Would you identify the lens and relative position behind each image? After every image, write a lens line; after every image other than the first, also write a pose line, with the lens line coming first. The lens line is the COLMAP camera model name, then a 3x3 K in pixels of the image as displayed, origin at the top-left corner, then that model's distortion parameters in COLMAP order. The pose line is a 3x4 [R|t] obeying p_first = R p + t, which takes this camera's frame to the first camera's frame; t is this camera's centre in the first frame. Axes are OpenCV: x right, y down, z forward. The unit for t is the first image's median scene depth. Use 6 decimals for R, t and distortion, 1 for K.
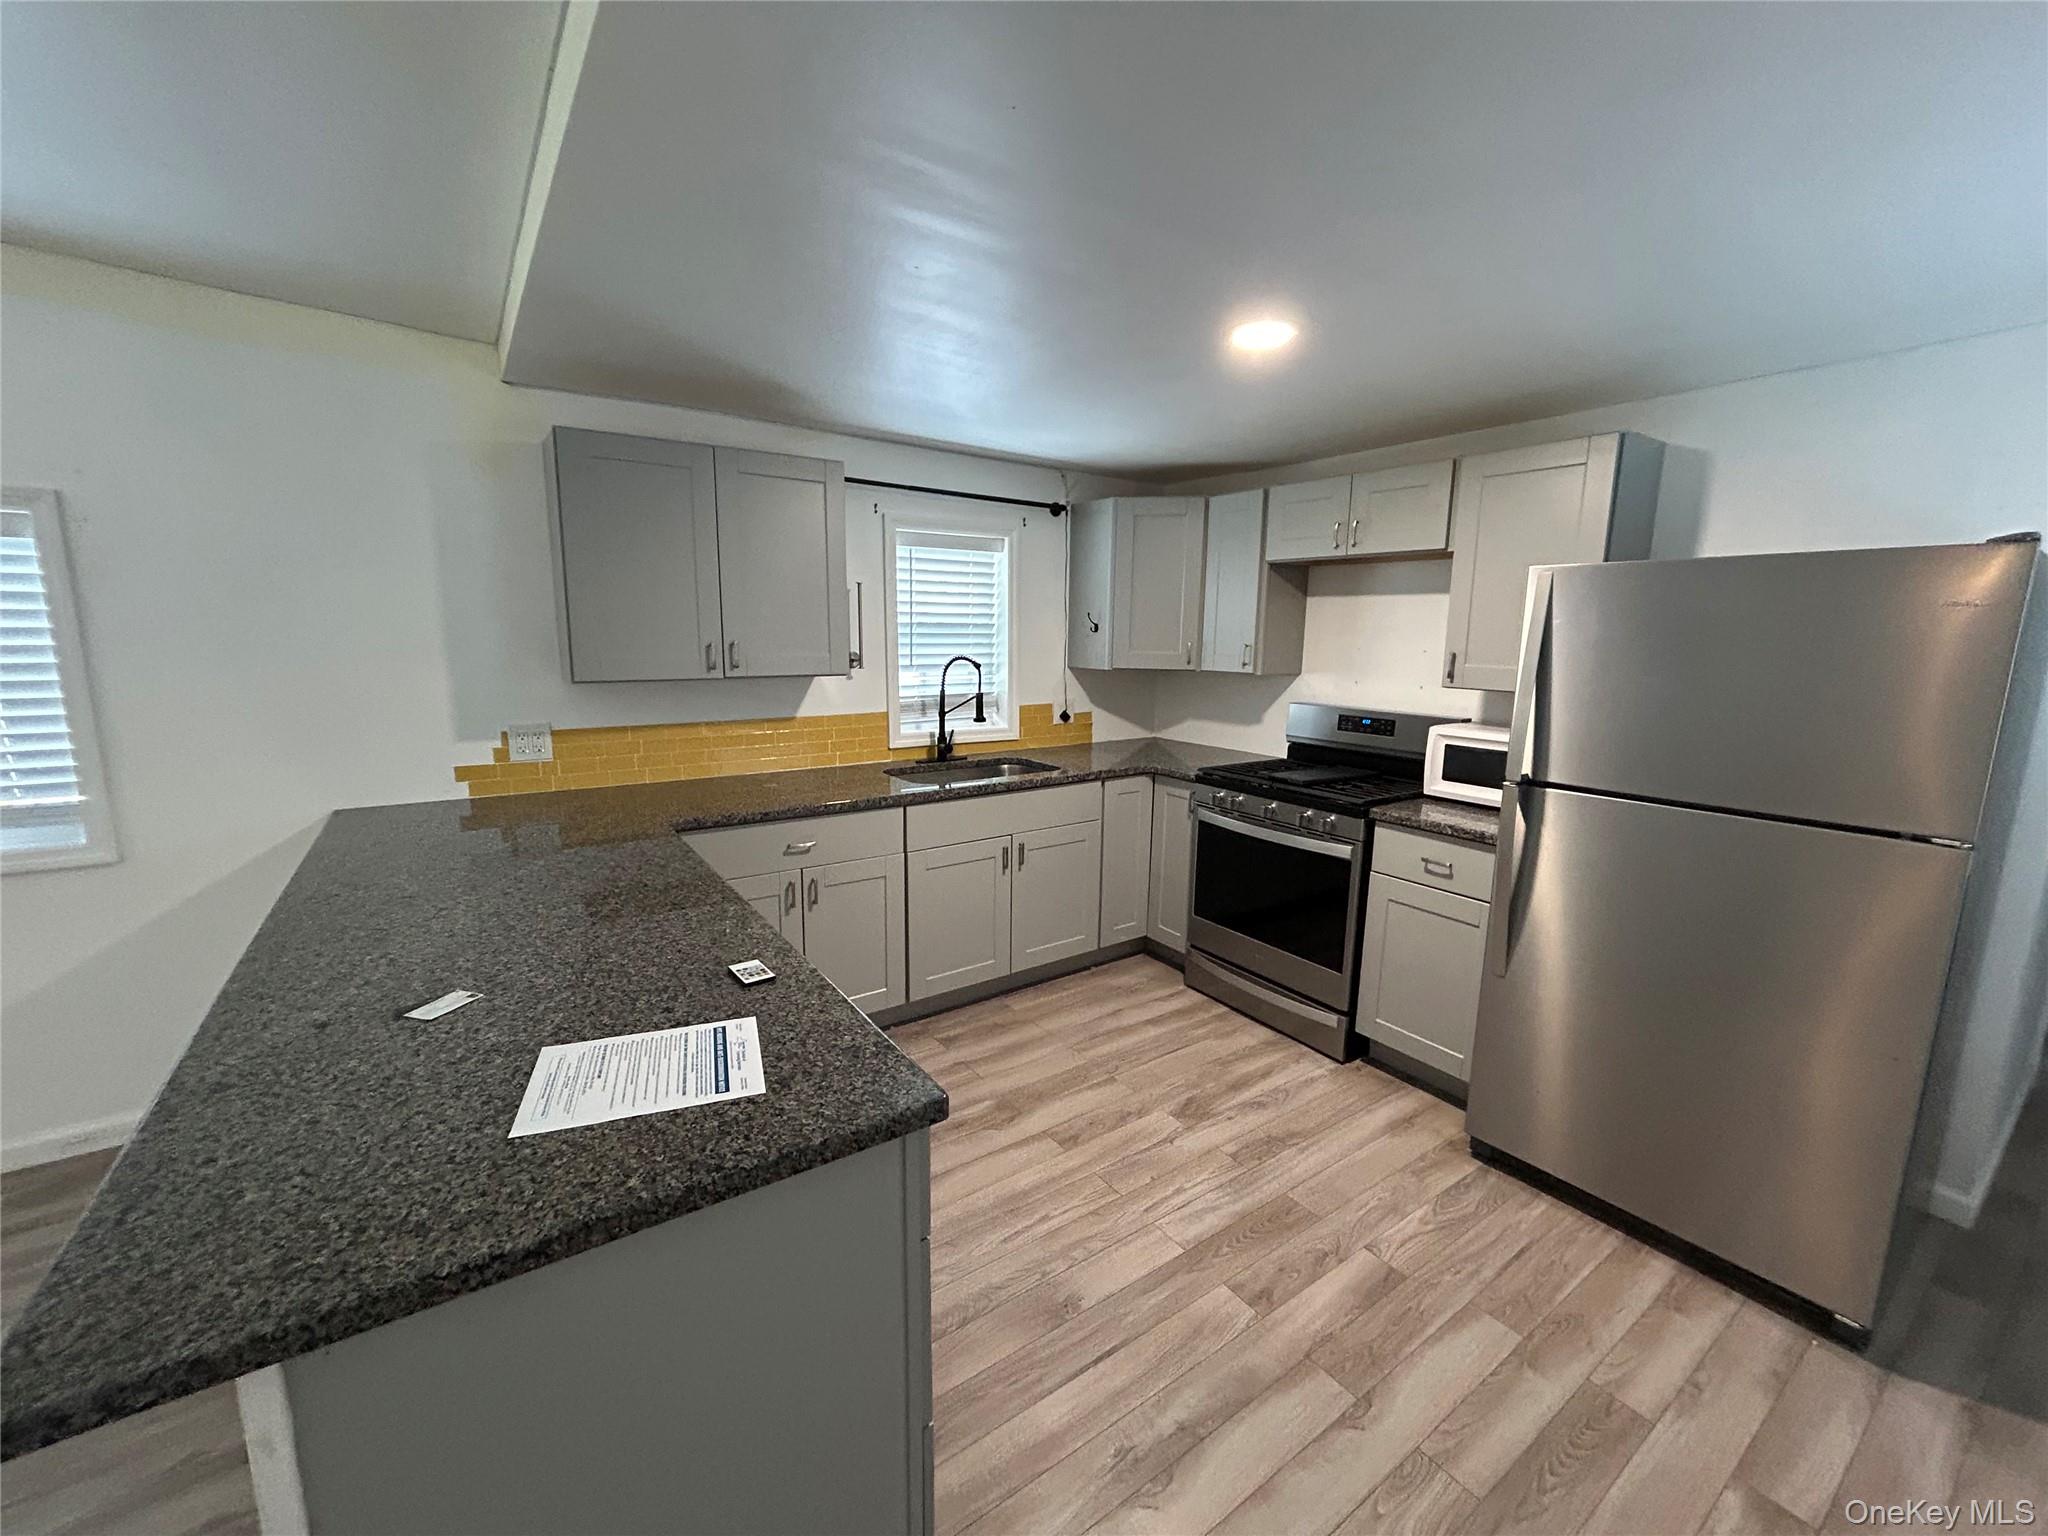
lens RADIAL K [[821.4, 0, 1028.7], [0, 821.4, 775.6], [0, 0, 1]] dist [0.002109, -0.000604]
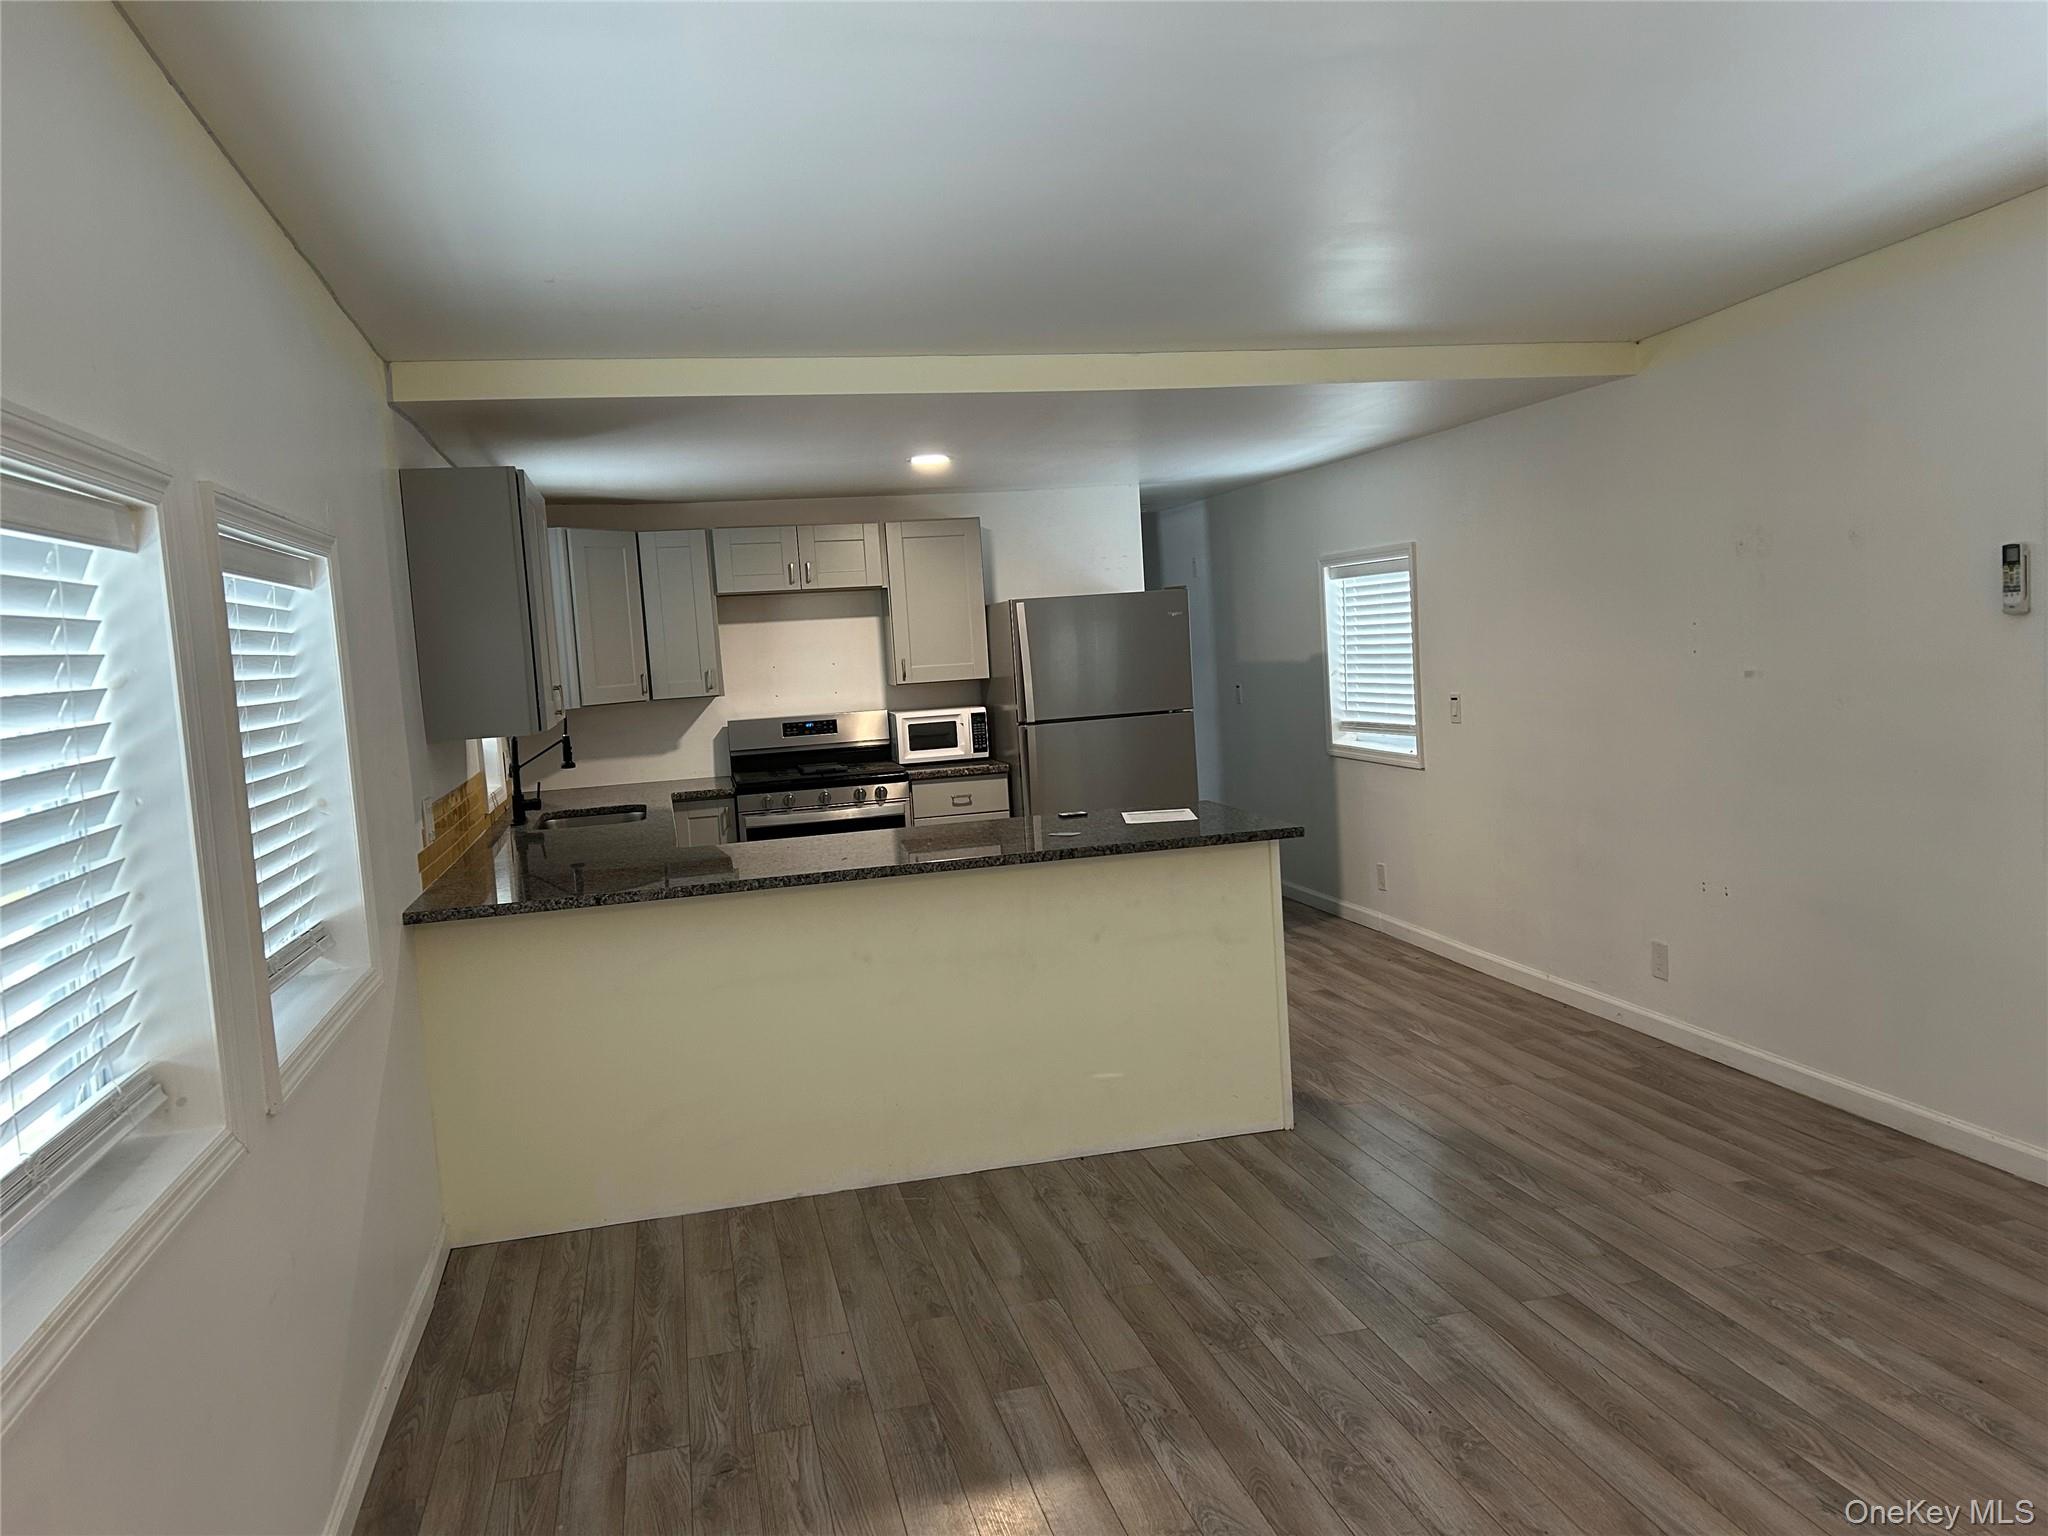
lens RADIAL K [[1544.2, 0, 1022.3], [0, 1544.2, 767.2], [0, 0, 1]] dist [0.008816, -0.003005]
pose [[0.364947, -0.113568, 0.924076, -1.828457], [0.229978, 0.972772, 0.028726, 0.000600], [-0.902177, 0.202034, 0.381129, -0.139451]]
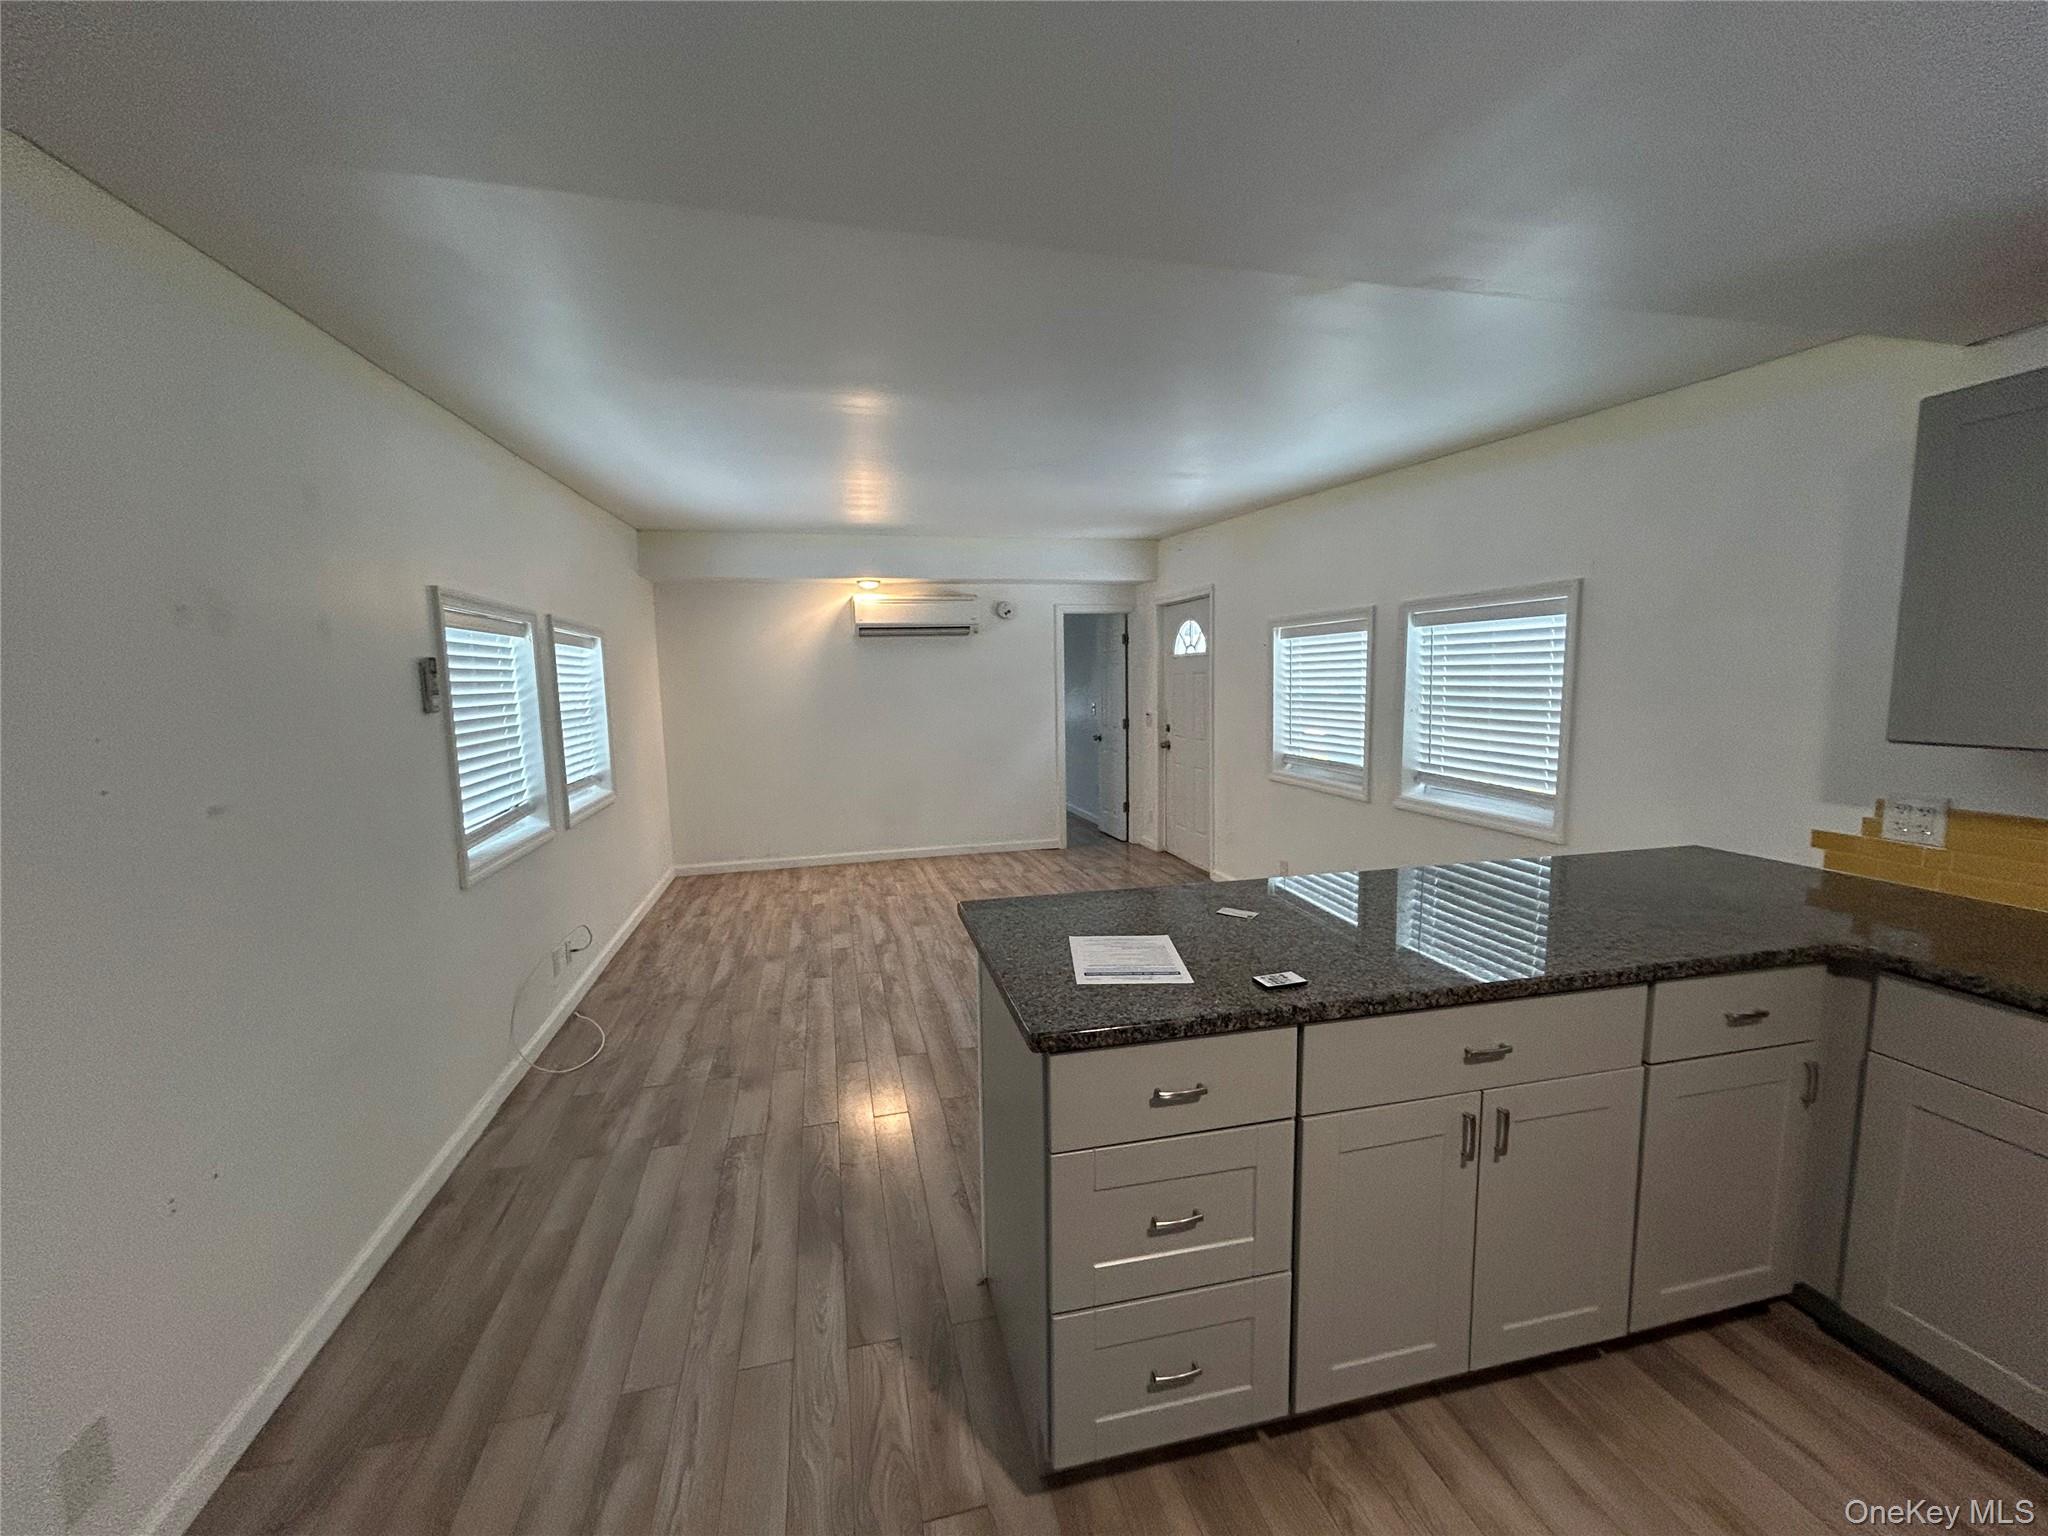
lens RADIAL K [[821.4, 0, 1024.9], [0, 821.4, 779.7], [0, 0, 1]] dist [0.002109, -0.000604]
pose [[-0.357990, 0.112688, -0.926900, 0.394795], [-0.156492, 0.971408, 0.178540, -0.084894], [0.920518, 0.208968, -0.330120, 0.495985]]
